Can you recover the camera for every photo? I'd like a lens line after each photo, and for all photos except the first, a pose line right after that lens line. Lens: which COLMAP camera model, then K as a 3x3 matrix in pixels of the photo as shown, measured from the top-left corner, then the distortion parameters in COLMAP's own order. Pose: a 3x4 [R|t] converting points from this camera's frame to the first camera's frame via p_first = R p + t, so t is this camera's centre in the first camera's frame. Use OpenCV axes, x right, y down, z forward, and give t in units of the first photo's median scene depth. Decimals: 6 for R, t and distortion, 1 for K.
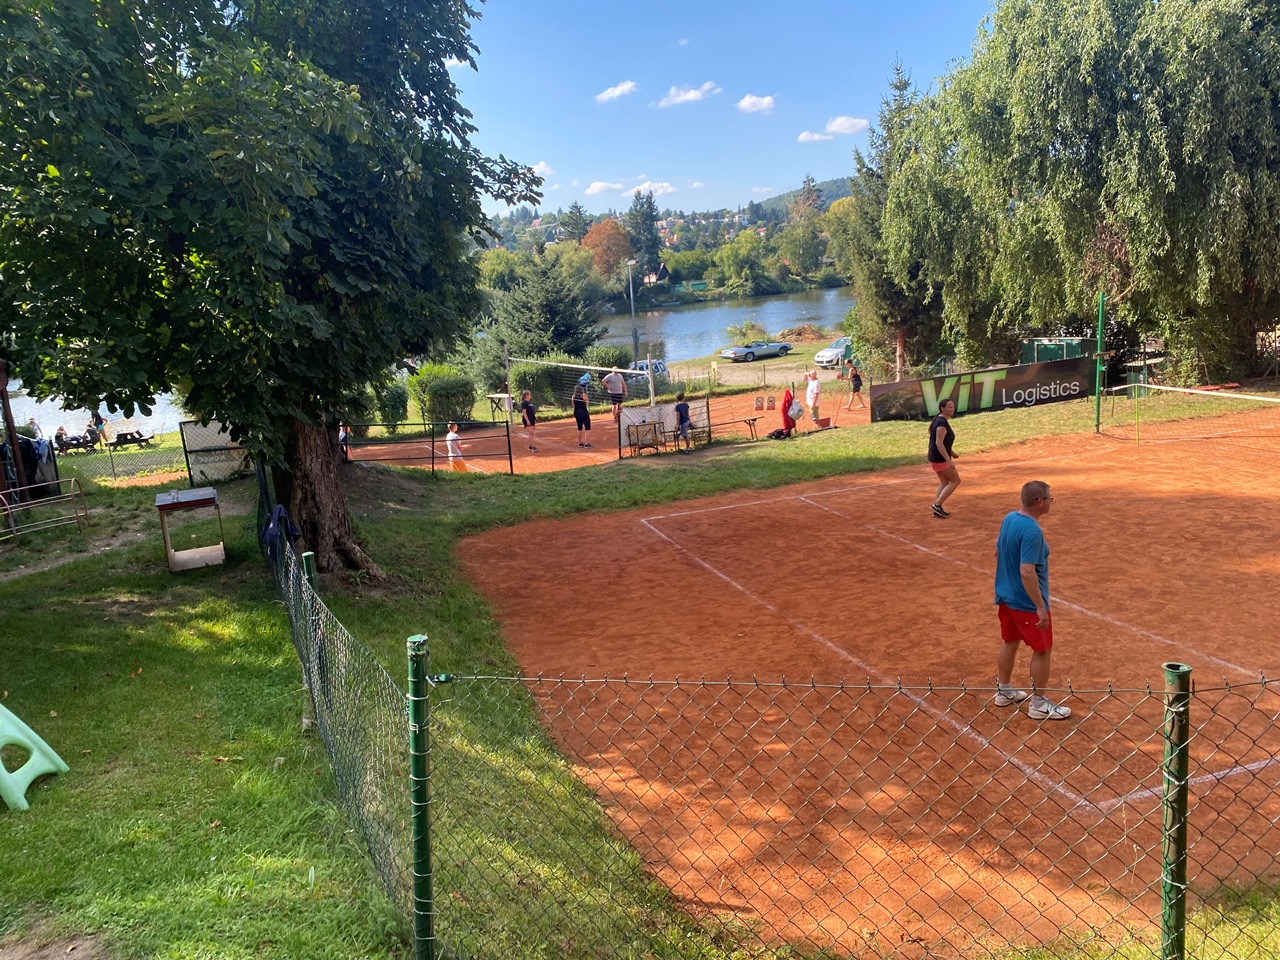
lens RADIAL K [[962.0, 0, 633.3], [0, 962.0, 477.5], [0, 0, 1]] dist [0.048882, -0.088086]
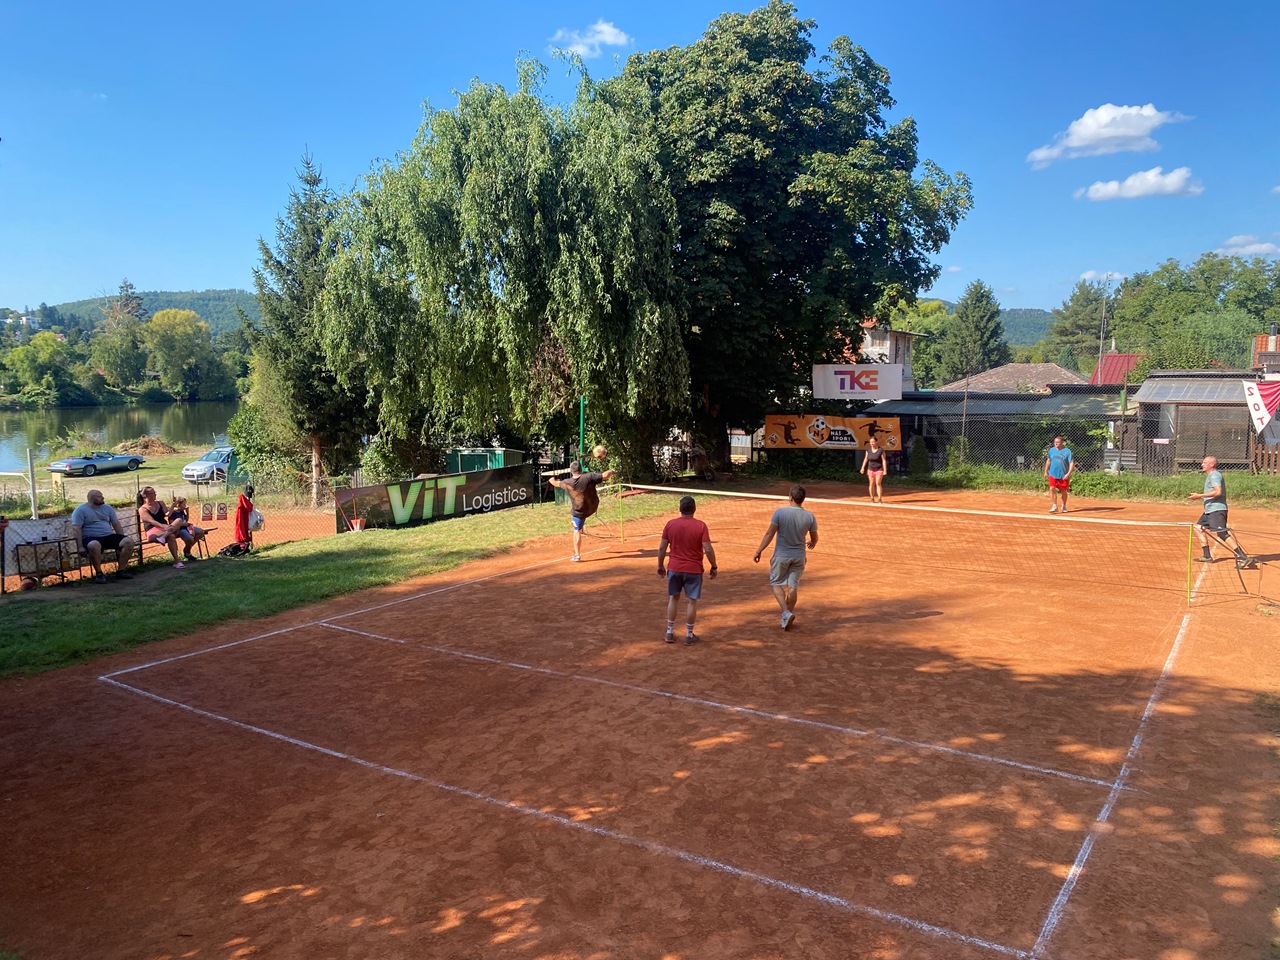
lens RADIAL K [[959.5, 0, 642.2], [0, 959.5, 473.6], [0, 0, 1]] dist [0.030456, -0.037061]
pose [[0.780263, 0.008741, 0.625390, -0.078453], [0.072963, 0.991803, -0.104894, 0.001049], [-0.621181, 0.127475, 0.773230, 0.147093]]
